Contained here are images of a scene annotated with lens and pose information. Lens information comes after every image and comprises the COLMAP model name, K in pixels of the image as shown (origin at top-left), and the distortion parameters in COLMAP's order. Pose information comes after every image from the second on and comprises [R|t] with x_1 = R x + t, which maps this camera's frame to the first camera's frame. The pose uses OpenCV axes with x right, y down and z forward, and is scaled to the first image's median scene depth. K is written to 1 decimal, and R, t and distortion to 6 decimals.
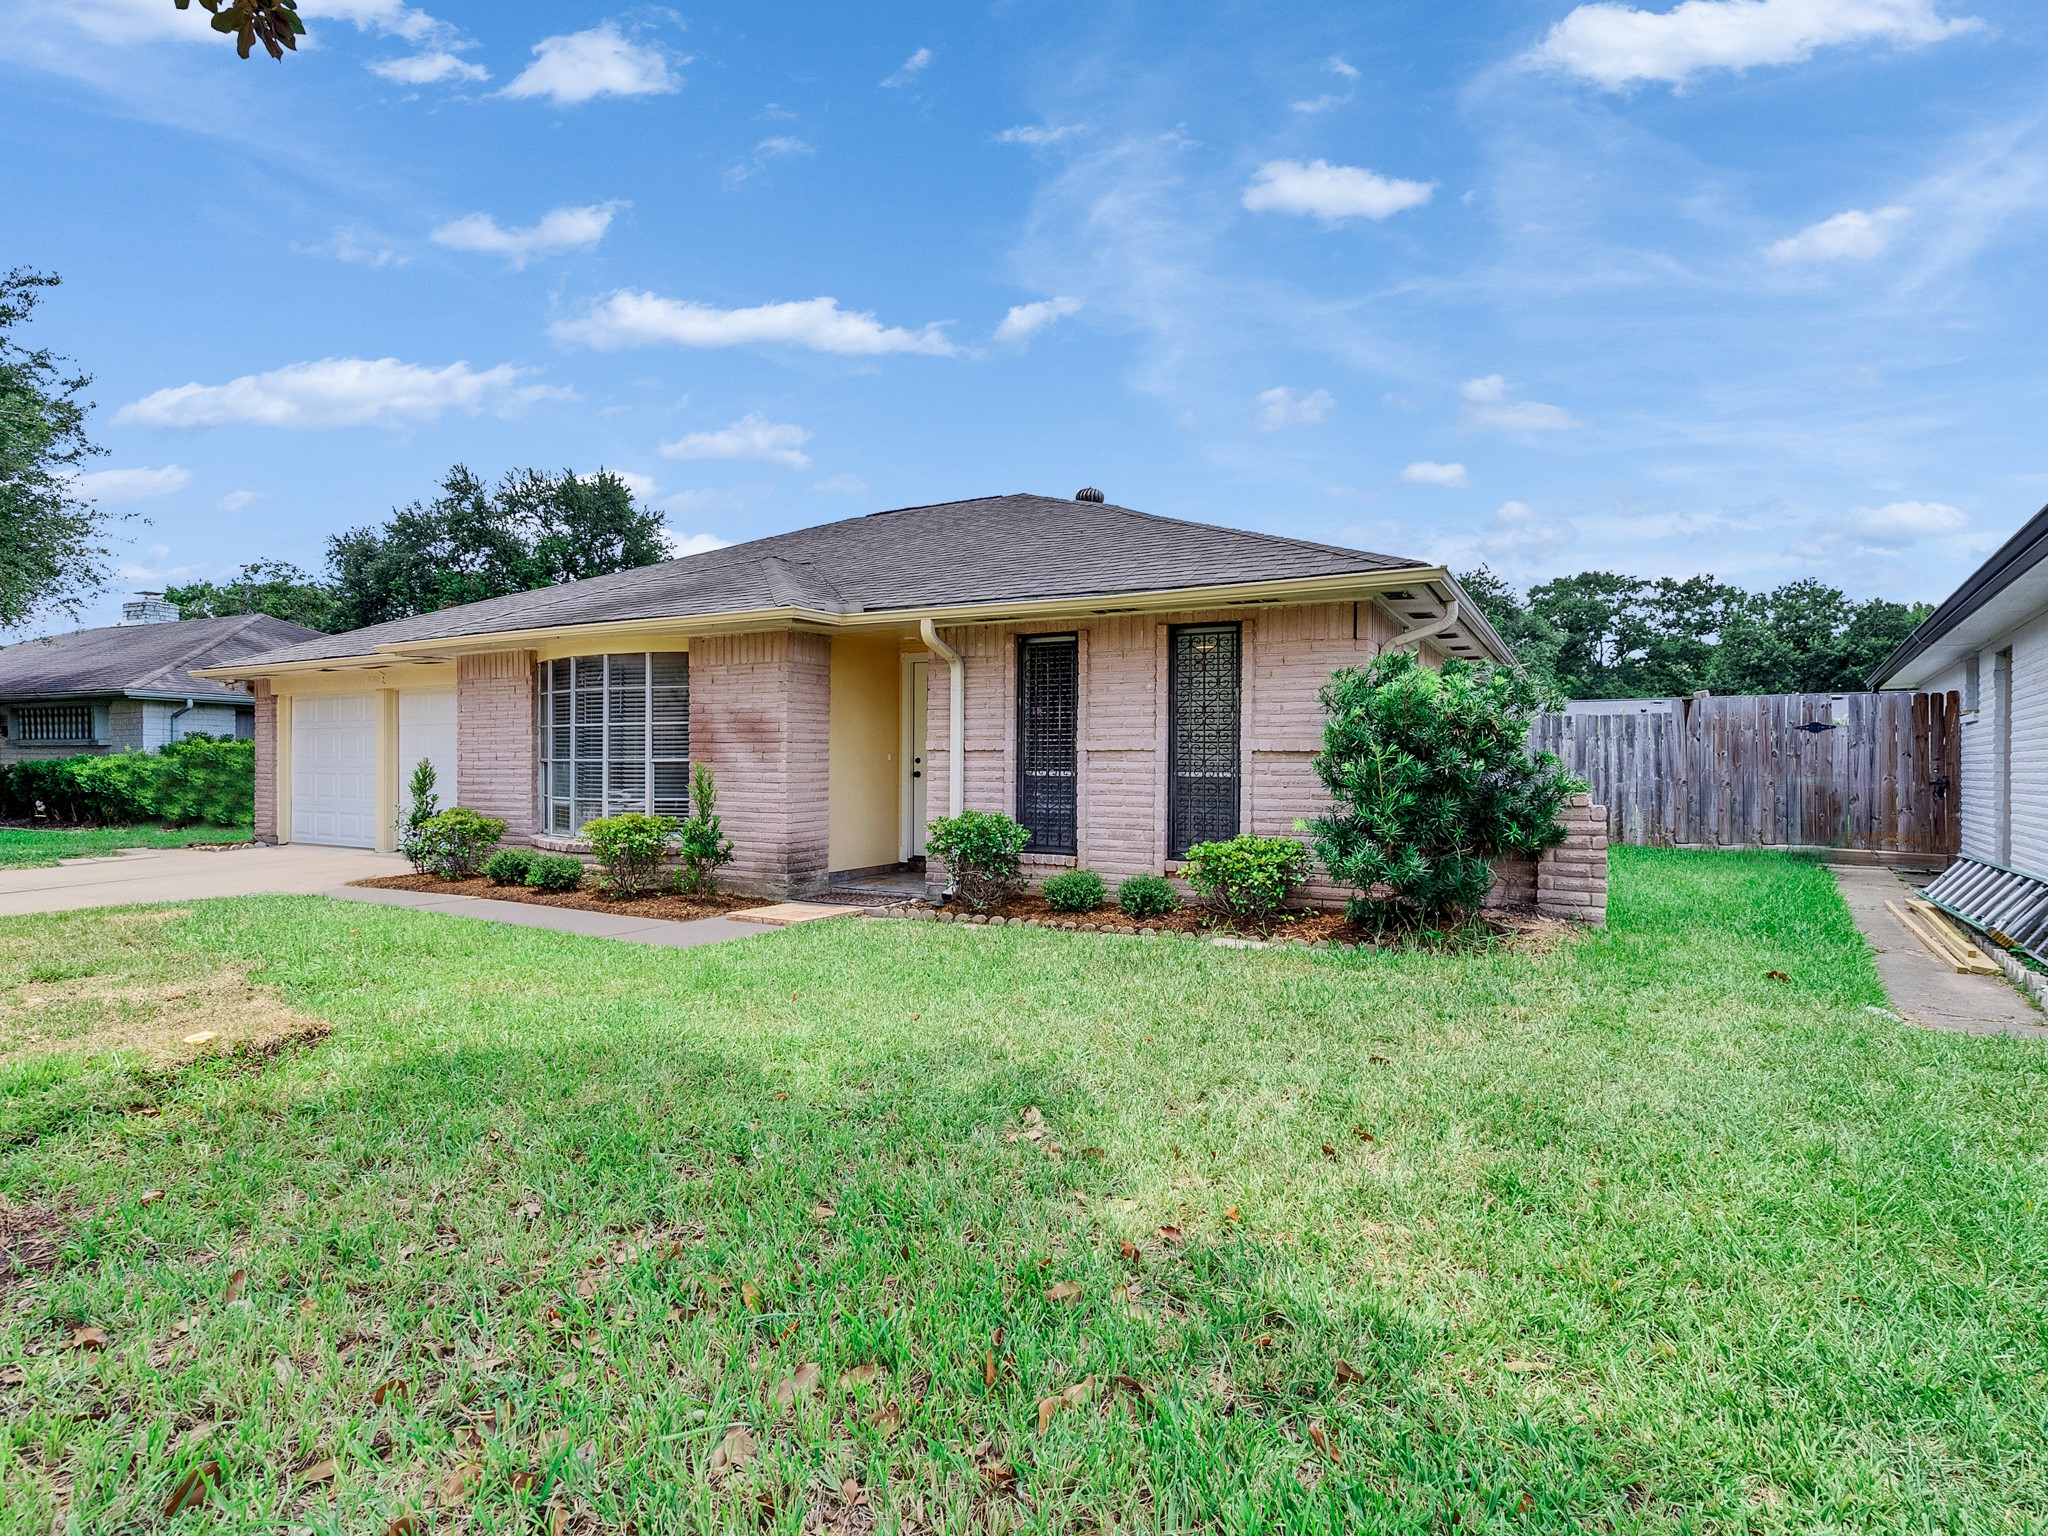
lens RADIAL K [[1041.8, 0, 1005.4], [0, 1041.8, 771.7], [0, 0, 1]] dist [-0.001230, 0.000271]
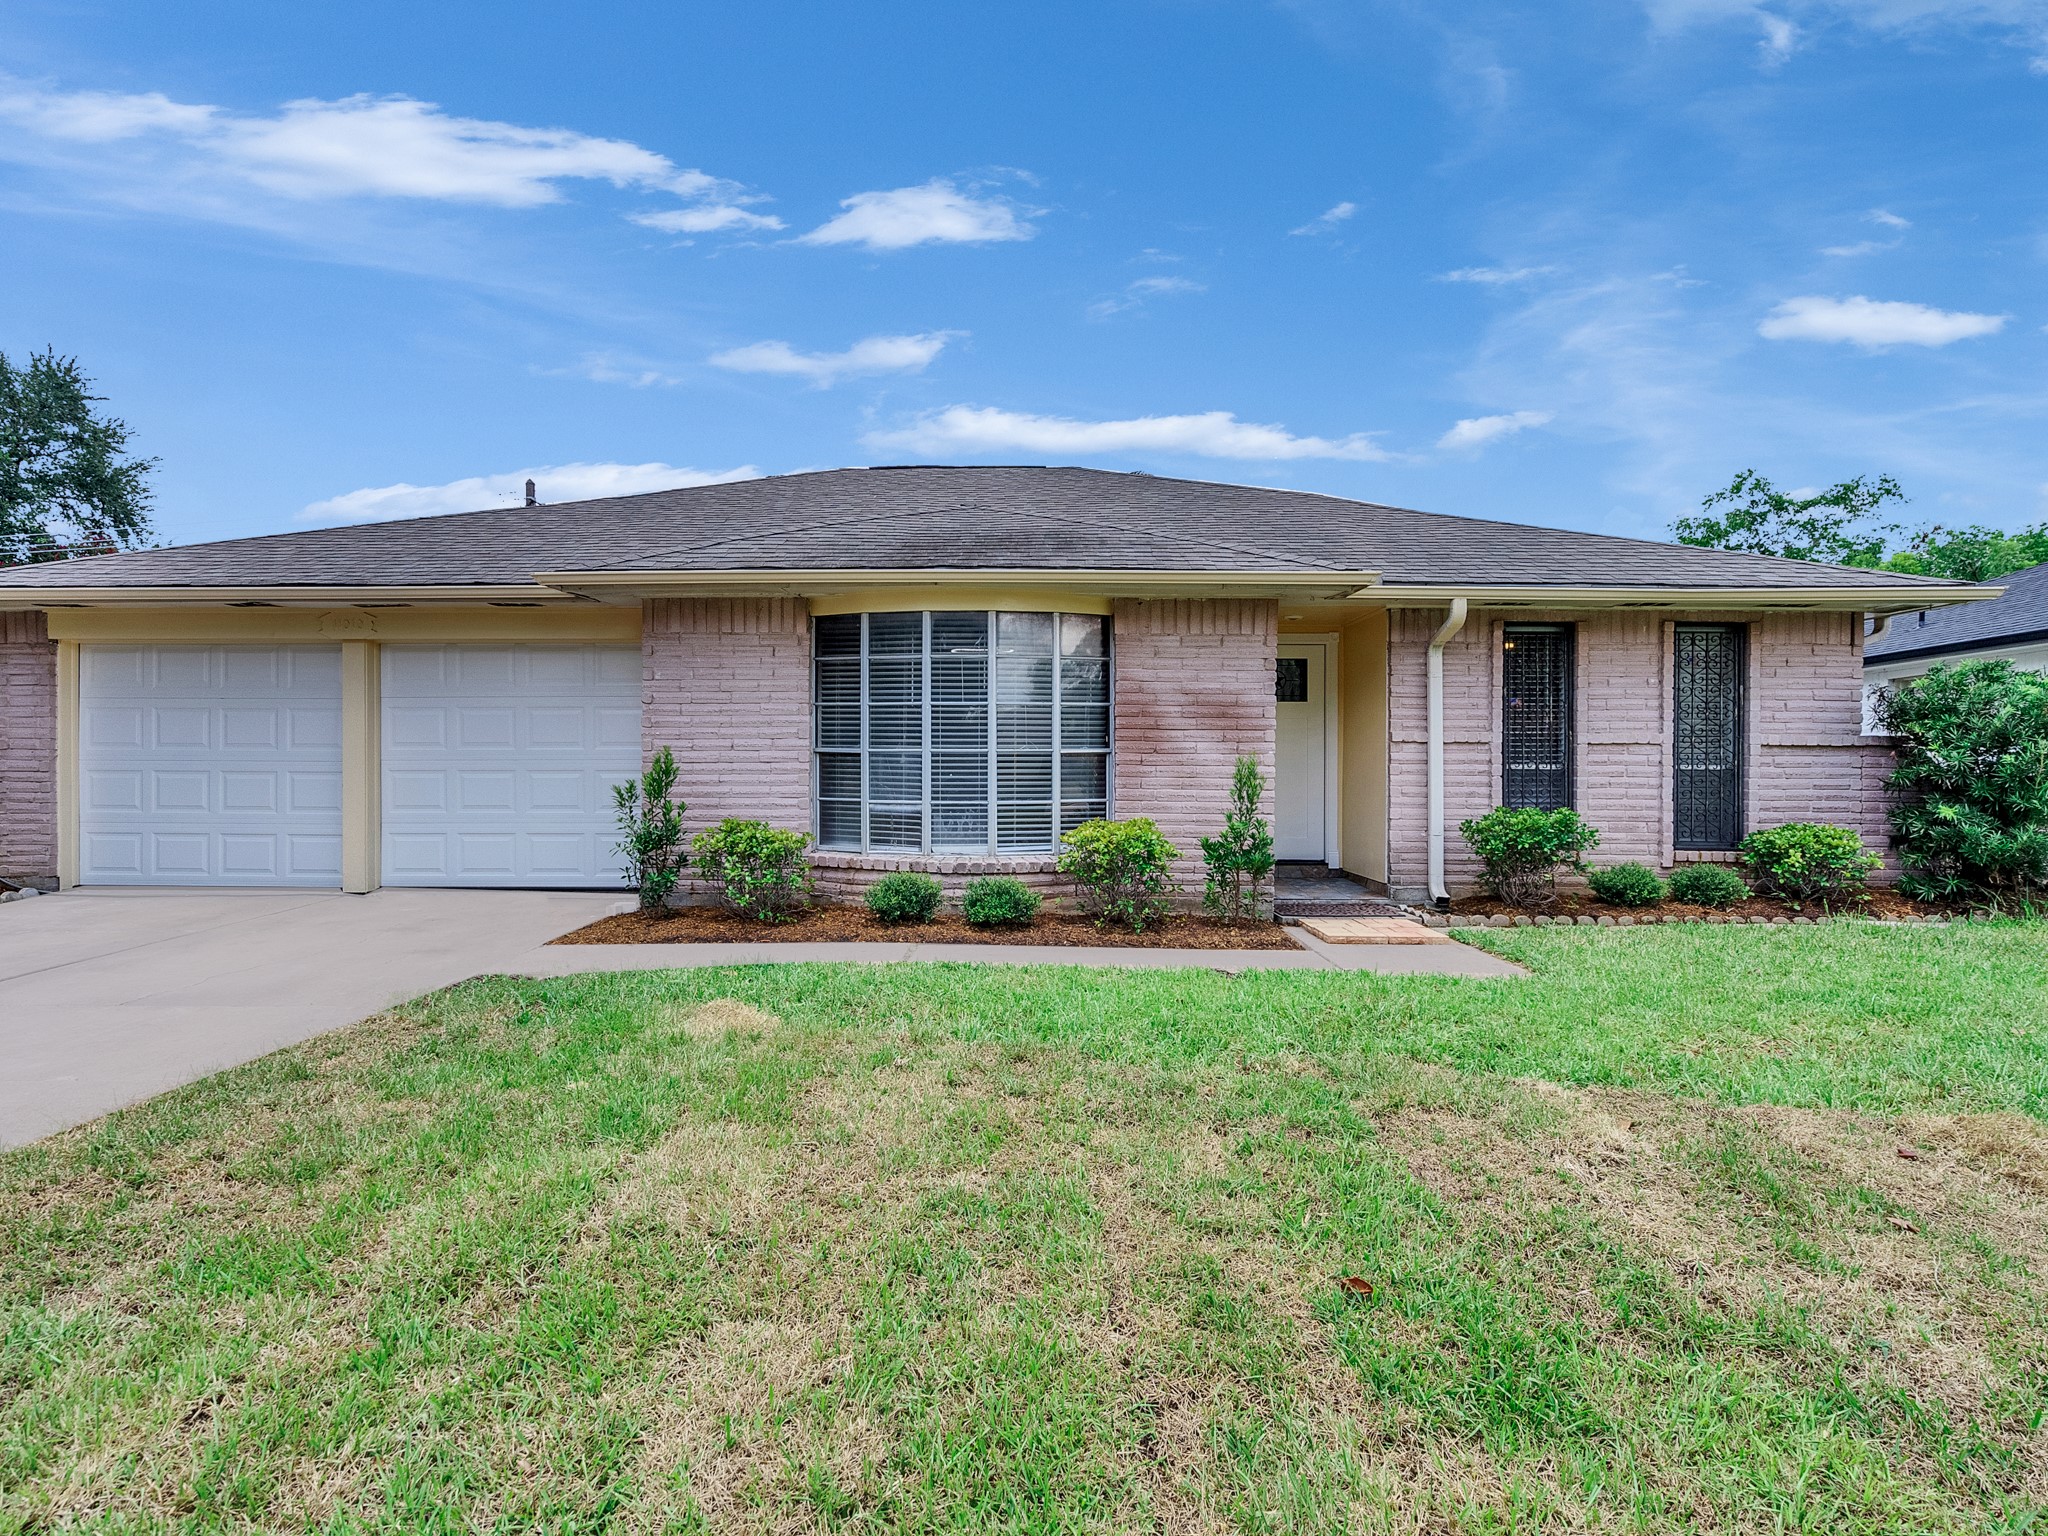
lens RADIAL K [[1041.8, 0, 1005.4], [0, 1041.8, 771.7], [0, 0, 1]] dist [-0.001230, 0.000271]
pose [[0.881608, -0.001801, 0.471980, -0.880745], [0.002501, 0.999997, -0.000856, 0.006145], [-0.471976, 0.001935, 0.881609, 0.390662]]
